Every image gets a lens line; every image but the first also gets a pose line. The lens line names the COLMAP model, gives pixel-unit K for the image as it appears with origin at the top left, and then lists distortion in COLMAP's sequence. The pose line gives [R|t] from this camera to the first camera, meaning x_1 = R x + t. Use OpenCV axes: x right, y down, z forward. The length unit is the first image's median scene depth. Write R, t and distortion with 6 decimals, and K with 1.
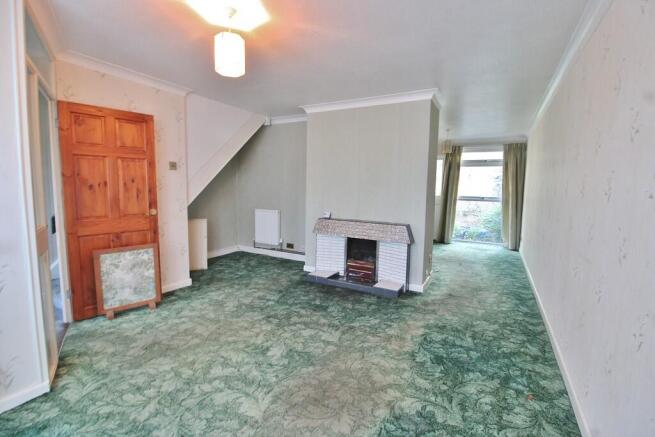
lens RADIAL K [[303.7, 0, 331.1], [0, 303.7, 217.7], [0, 0, 1]] dist [0.002146, -0.014465]
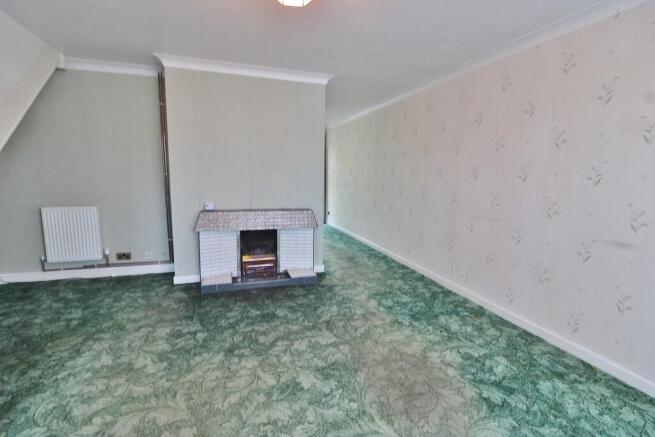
lens RADIAL K [[303.7, 0, 331.1], [0, 303.7, 217.7], [0, 0, 1]] dist [0.002146, -0.014465]
pose [[0.680231, -0.112673, 0.724287, -0.473332], [0.069505, 0.993578, 0.089288, -0.036144], [-0.729695, -0.010395, 0.683693, 0.290794]]
